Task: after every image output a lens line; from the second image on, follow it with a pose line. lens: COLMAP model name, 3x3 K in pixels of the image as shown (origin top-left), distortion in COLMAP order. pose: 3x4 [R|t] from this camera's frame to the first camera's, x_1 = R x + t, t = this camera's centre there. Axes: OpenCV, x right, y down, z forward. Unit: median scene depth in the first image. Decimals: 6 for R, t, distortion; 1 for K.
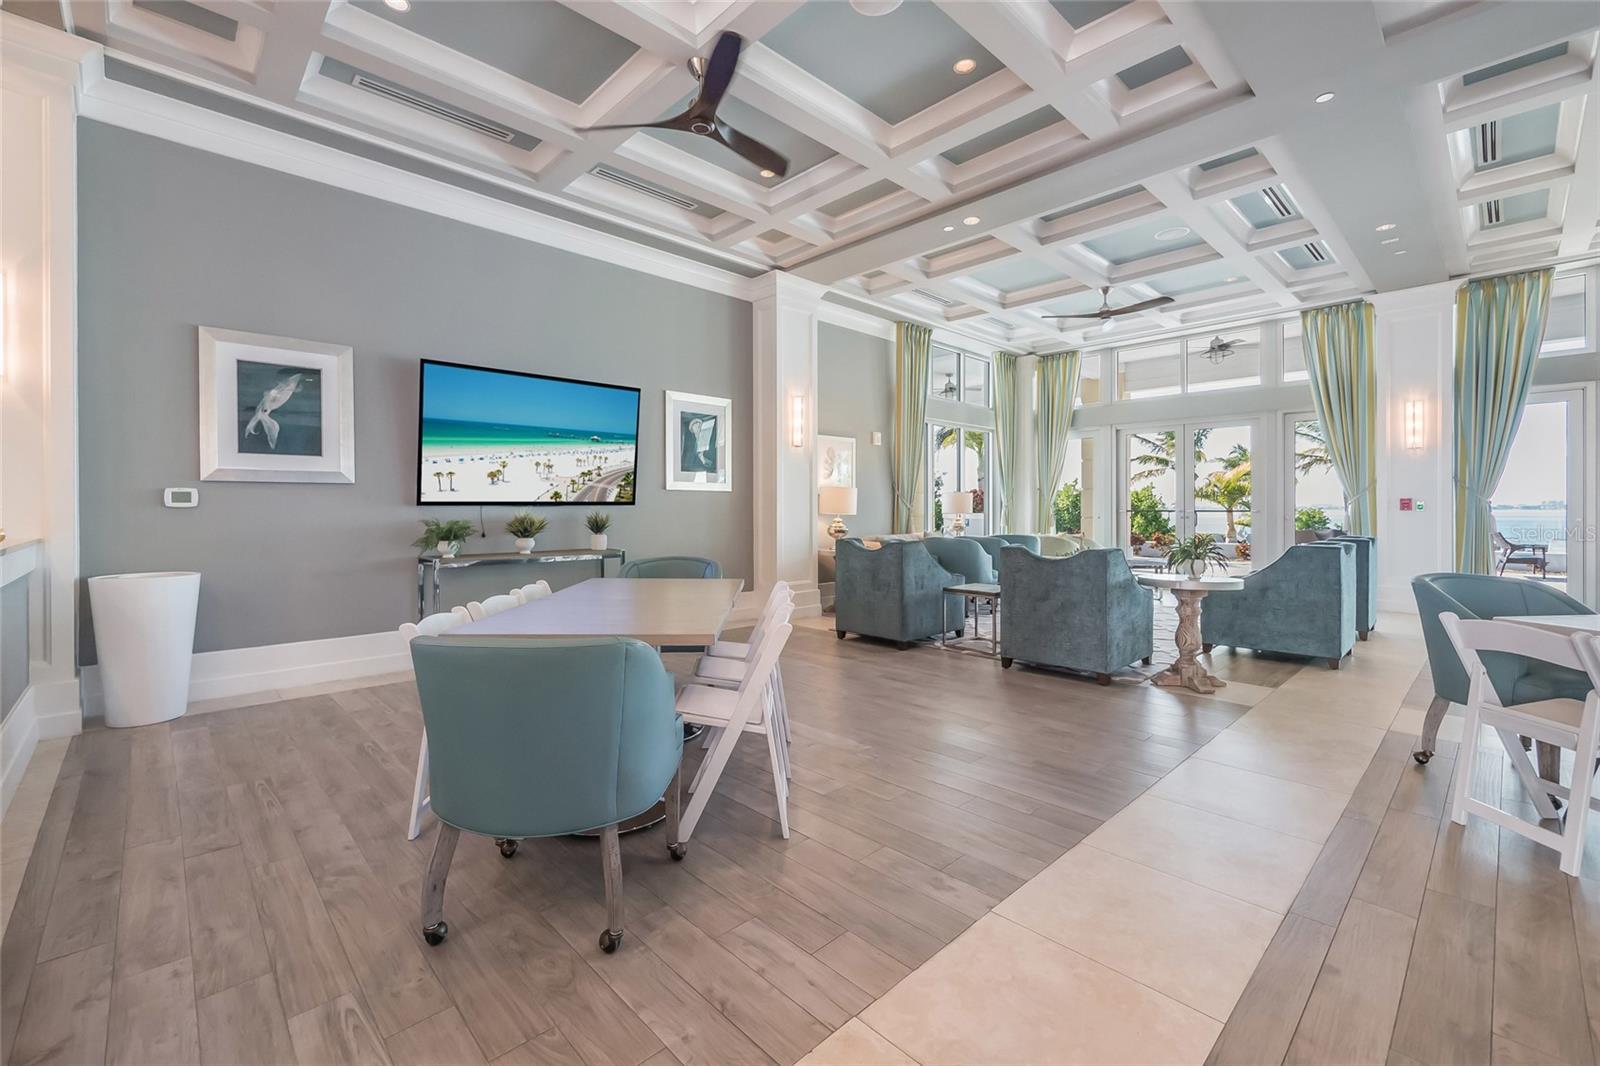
lens RADIAL K [[670.4, 0, 797.8], [0, 670.4, 517.9], [0, 0, 1]] dist [0.000629, -0.000680]
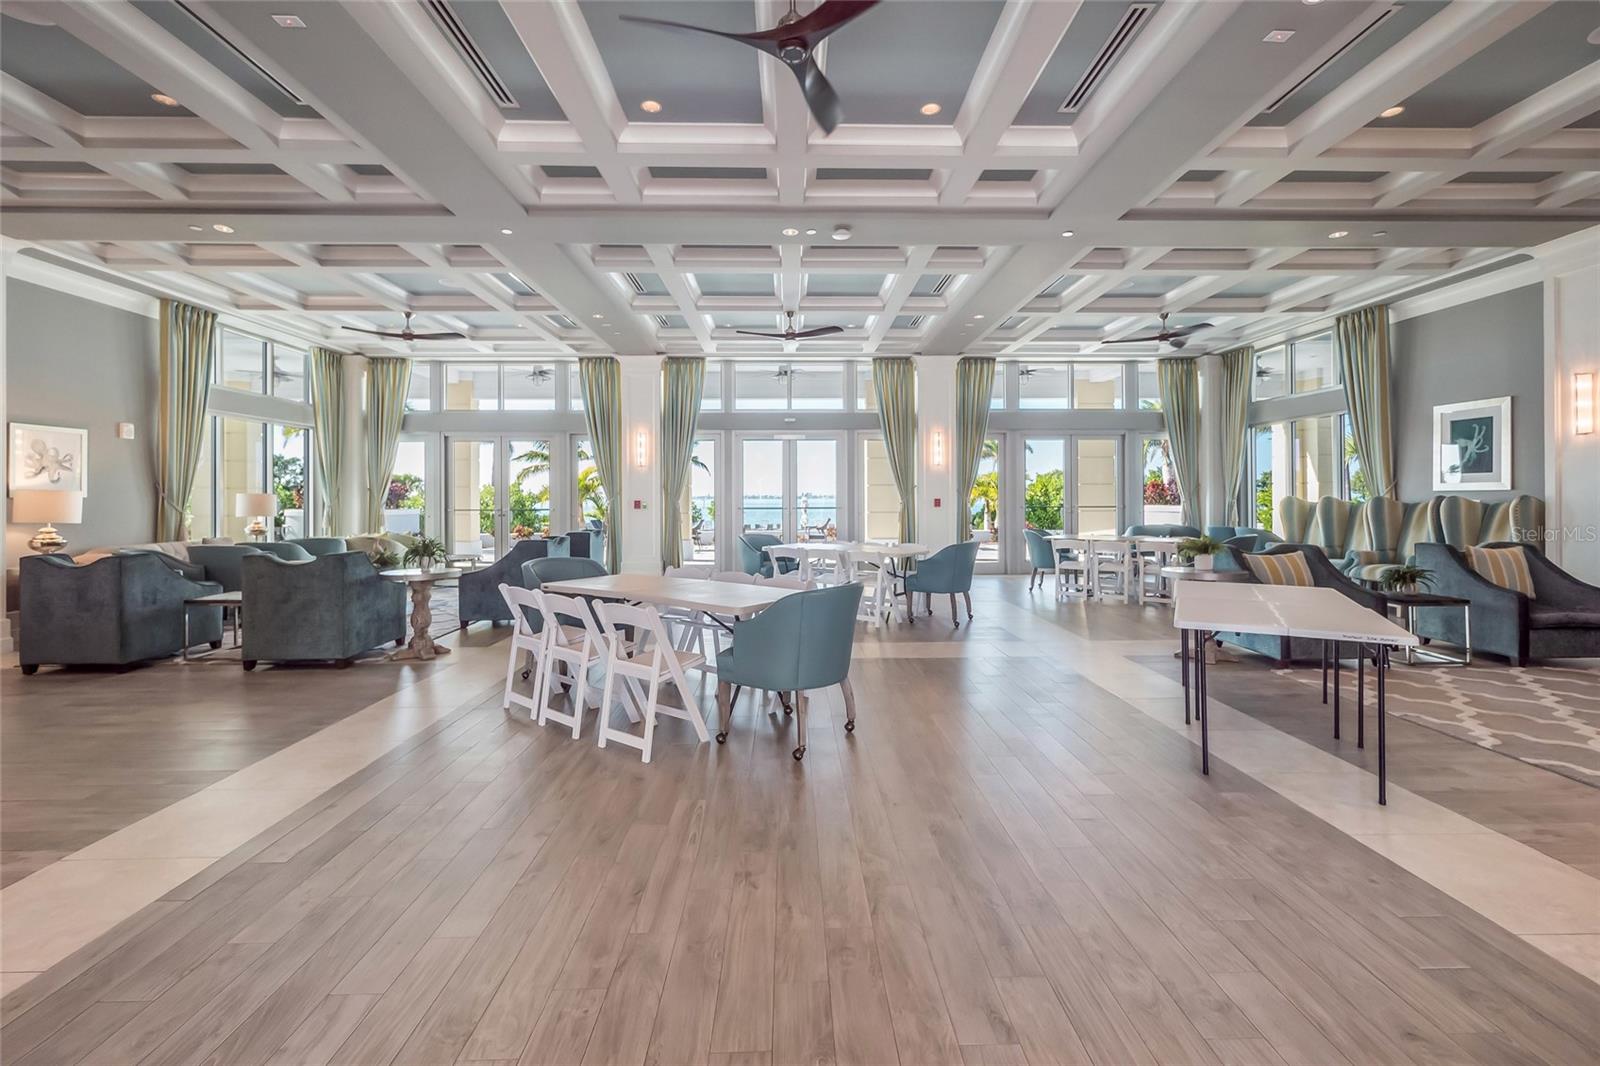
lens RADIAL K [[670.4, 0, 800.9], [0, 670.4, 498.5], [0, 0, 1]] dist [0.000629, -0.000680]
pose [[0.676583, -0.003893, 0.736356, 0.085156], [0.014555, 0.999861, -0.008088, -0.017040], [-0.736223, 0.016190, 0.676546, -0.244475]]
